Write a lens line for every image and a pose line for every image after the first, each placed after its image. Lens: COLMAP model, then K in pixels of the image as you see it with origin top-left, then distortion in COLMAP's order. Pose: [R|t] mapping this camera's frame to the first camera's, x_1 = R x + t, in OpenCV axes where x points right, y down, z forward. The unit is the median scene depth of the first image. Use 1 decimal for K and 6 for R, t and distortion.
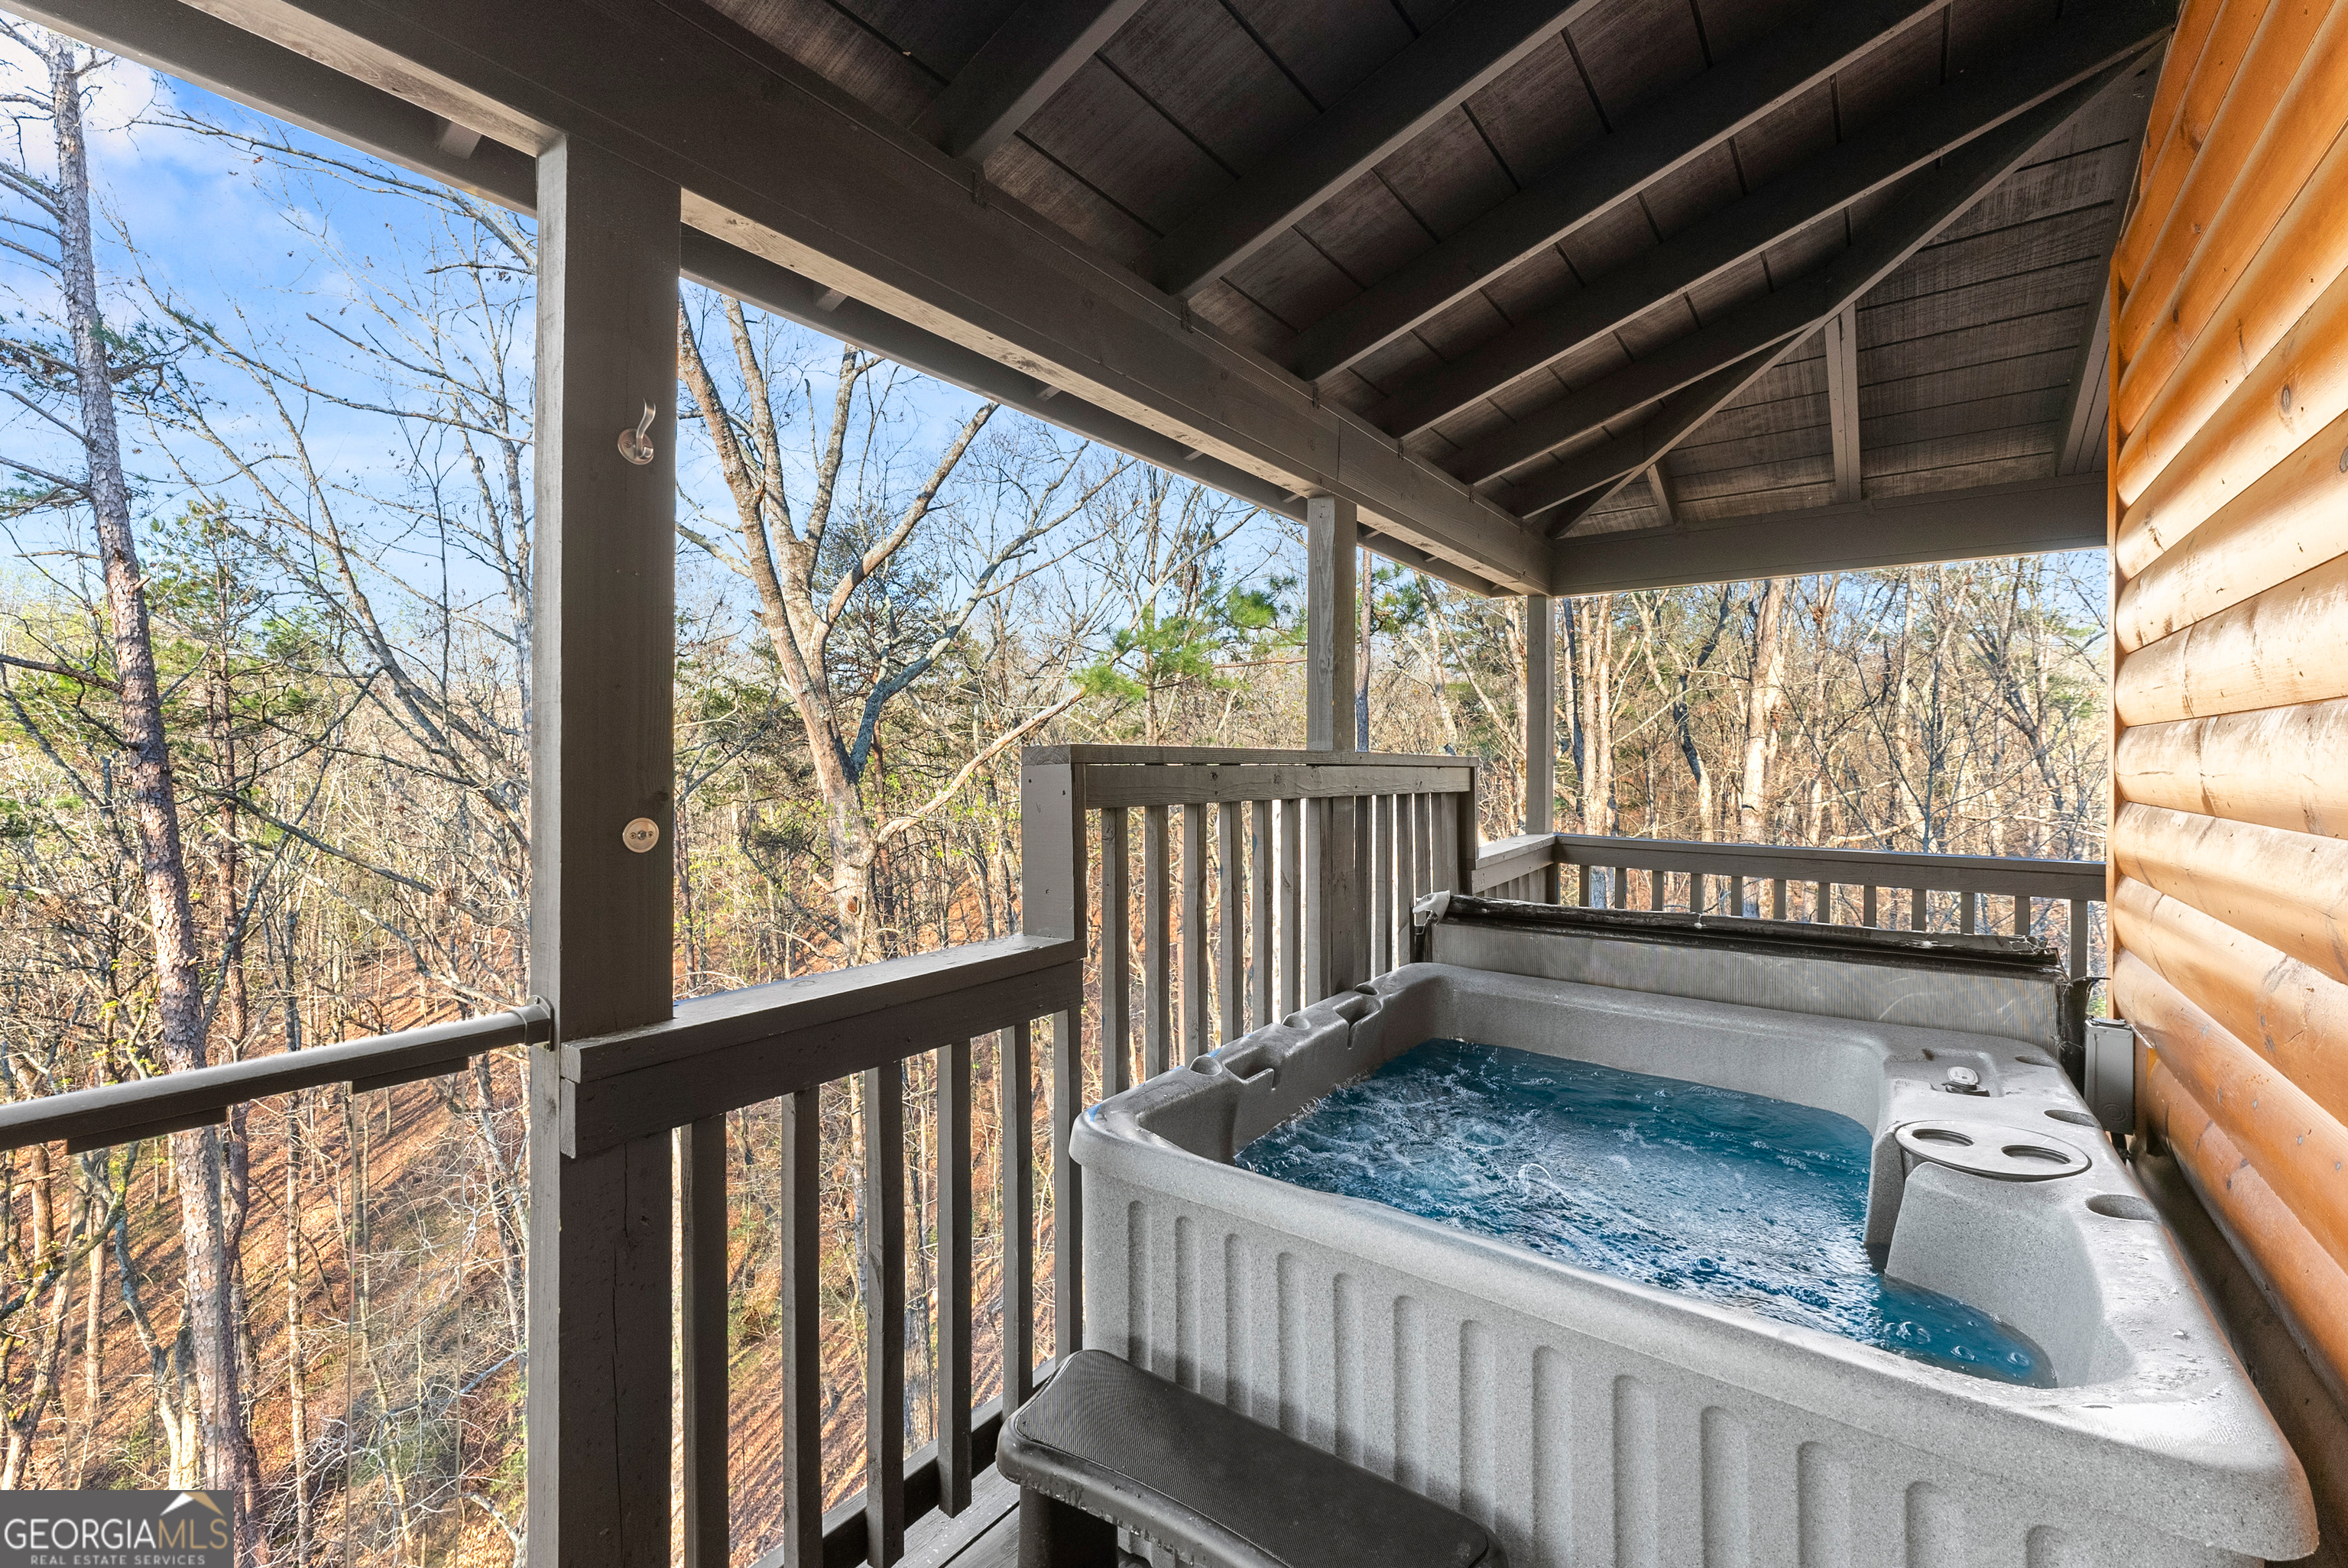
lens RADIAL K [[963.1, 0, 1168.3], [0, 963.1, 761.0], [0, 0, 1]] dist [0.000174, 0.000005]
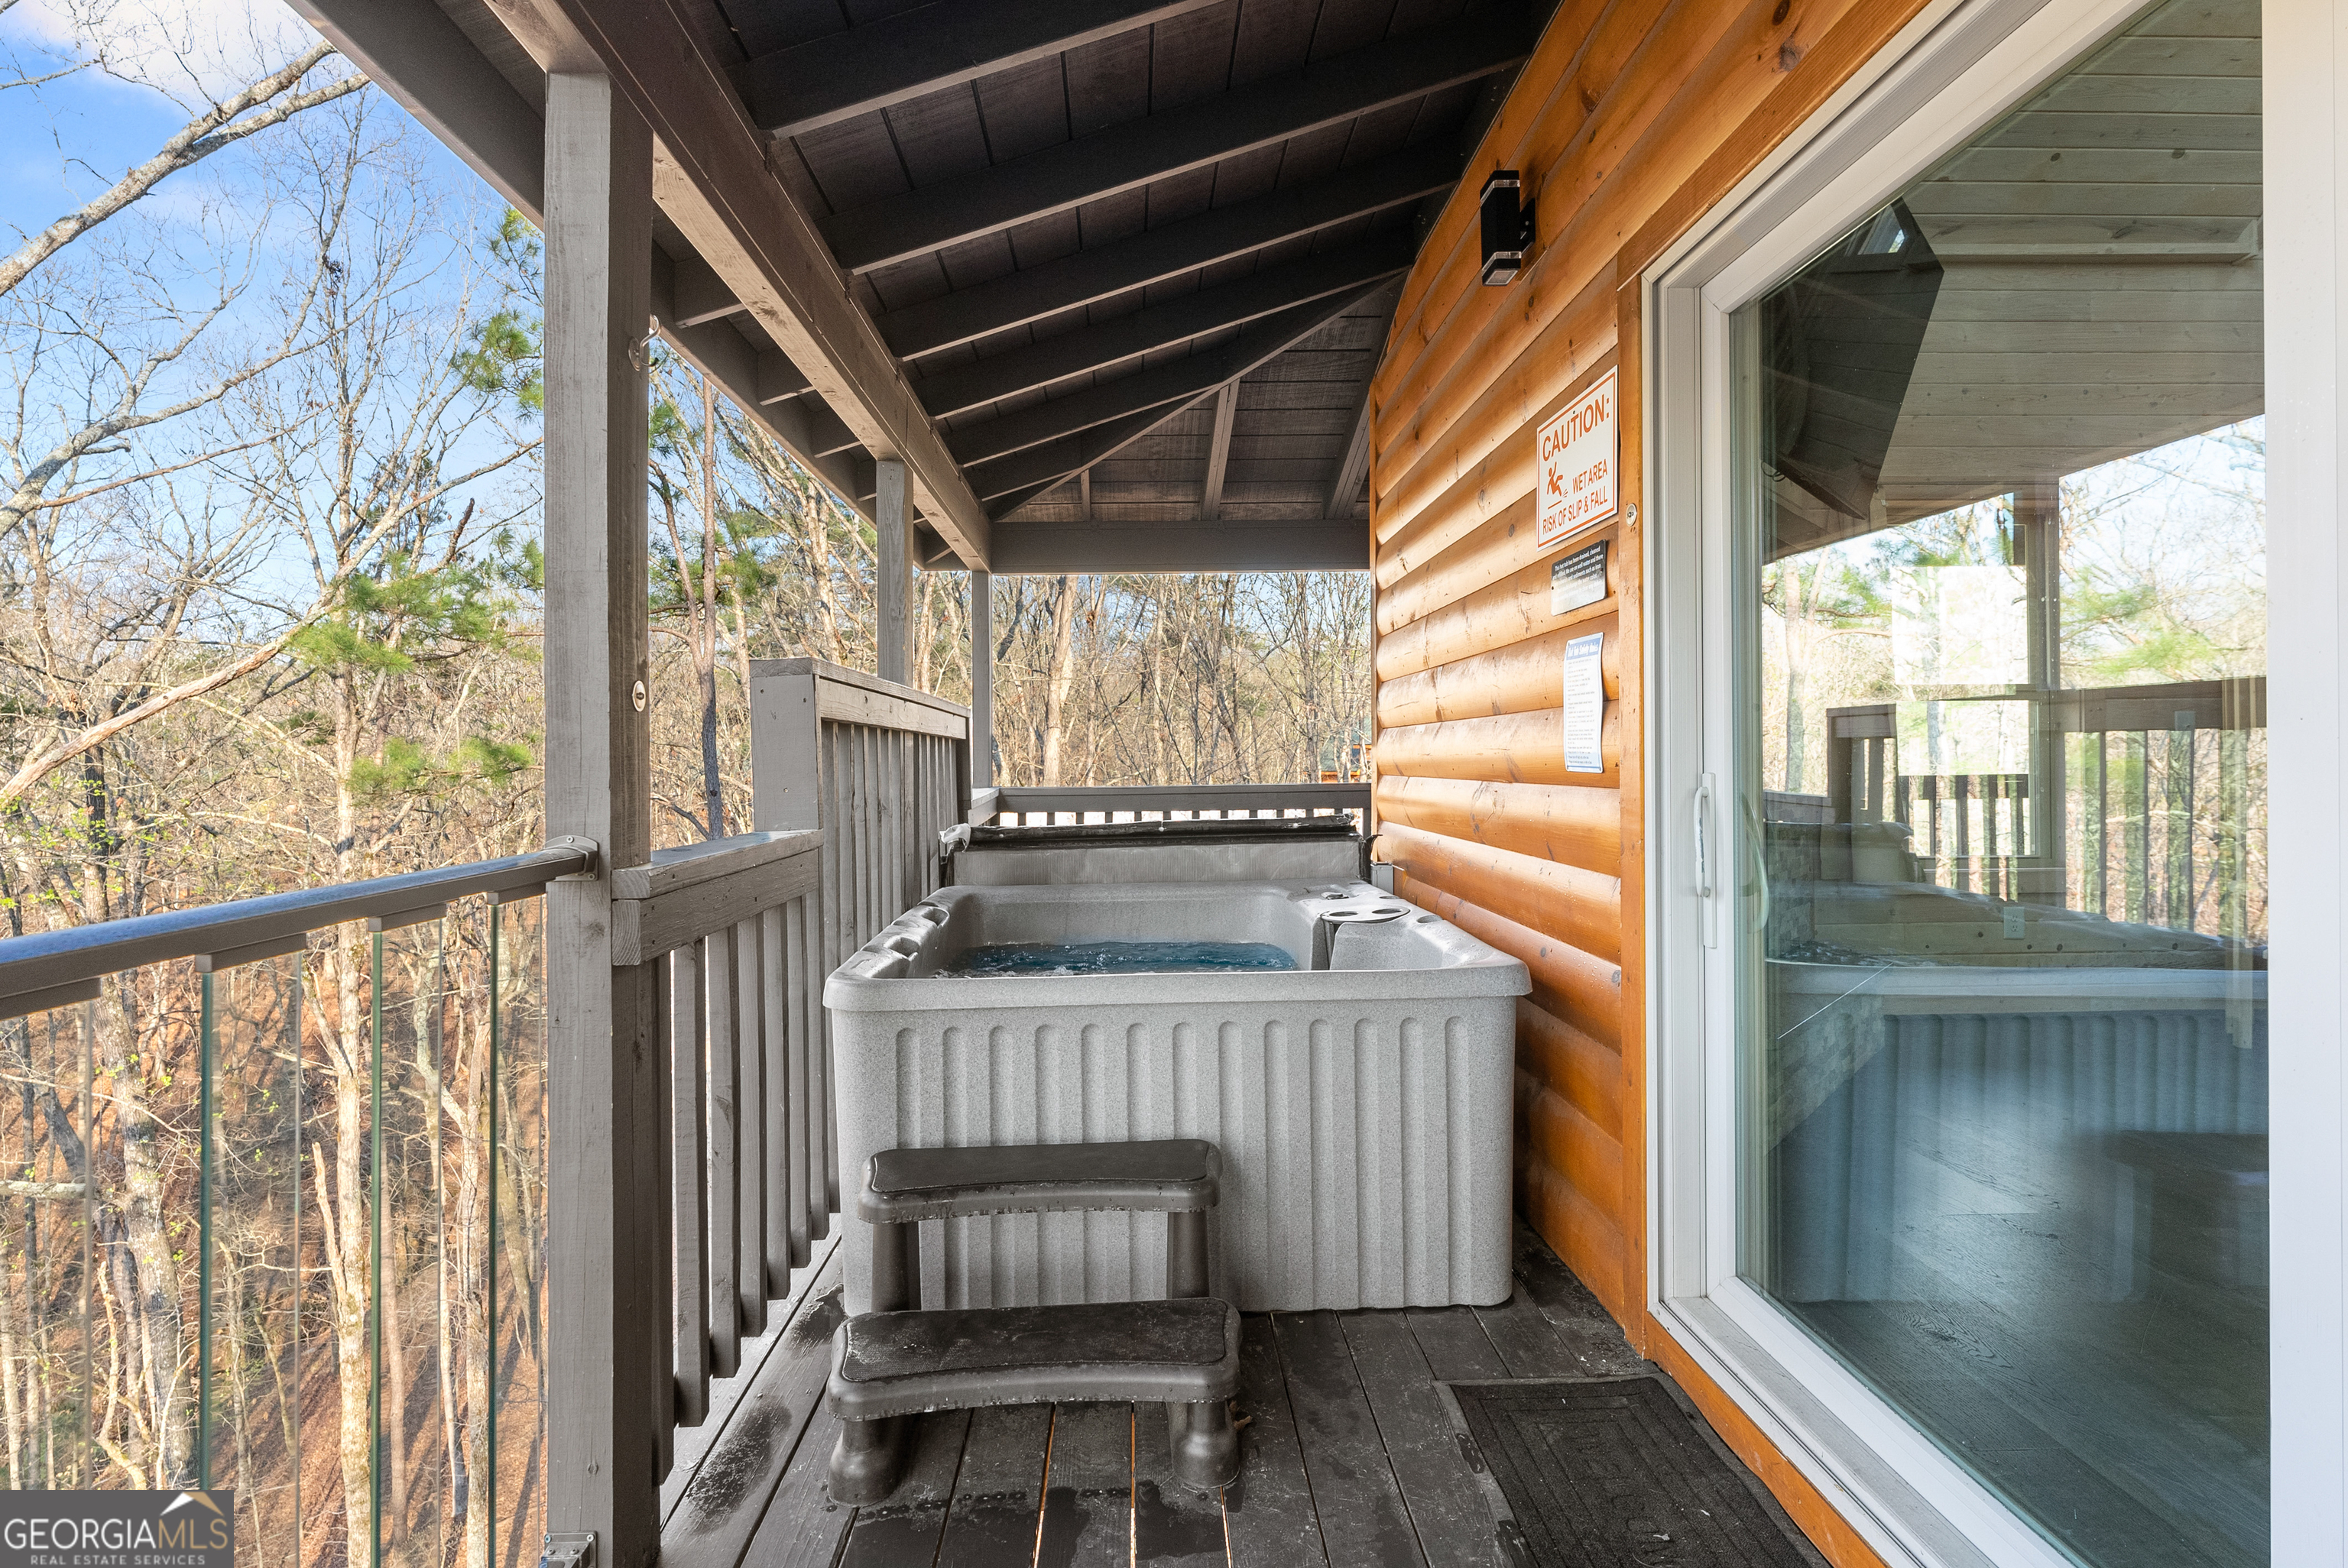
lens RADIAL K [[1097.1, 0, 1142.5], [0, 1097.1, 785.6], [0, 0, 1]] dist [-0.001307, -0.000059]
pose [[0.788985, -0.031898, 0.613584, -0.393732], [0.020597, 0.999463, 0.025473, 0.072330], [-0.614067, -0.007460, 0.789219, -0.175841]]
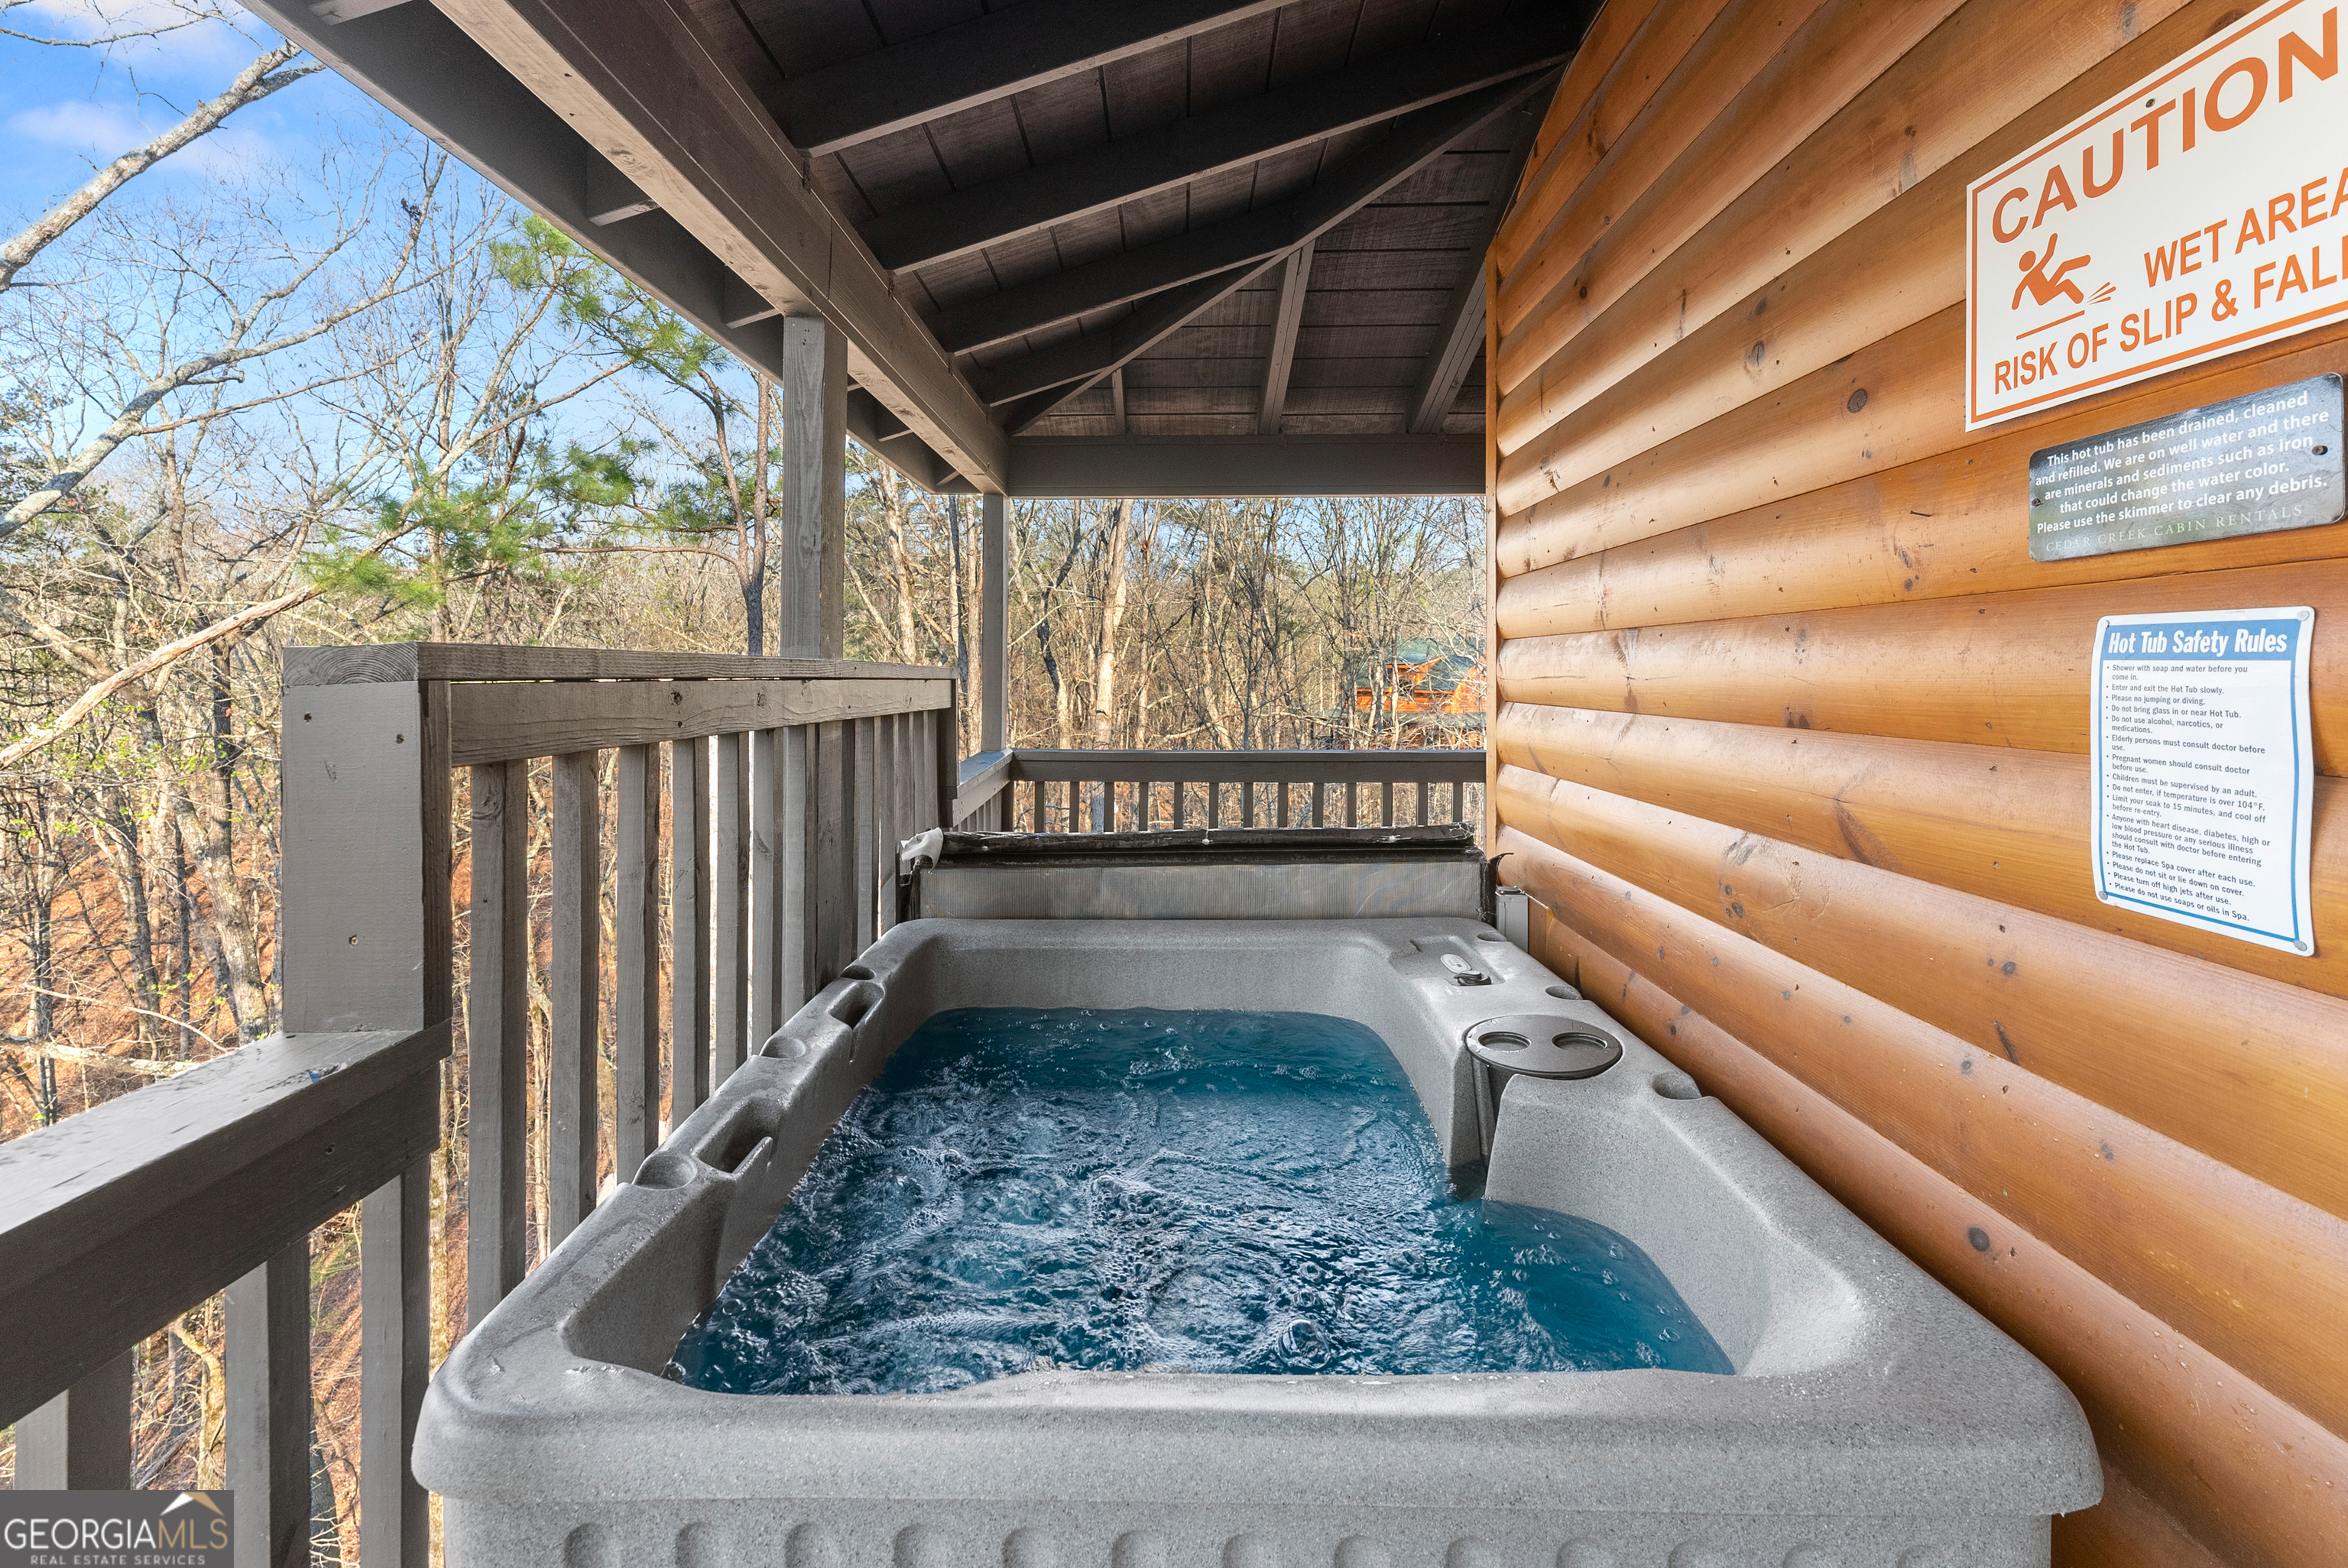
lens RADIAL K [[967.3, 0, 1158.4], [0, 967.3, 651.8], [0, 0, 1]] dist [0.000901, -0.000197]
pose [[0.810534, 0.003940, 0.585679, -0.053432], [0.008820, 0.999782, -0.018932, -0.000603], [-0.585626, 0.020510, 0.810322, 0.240686]]
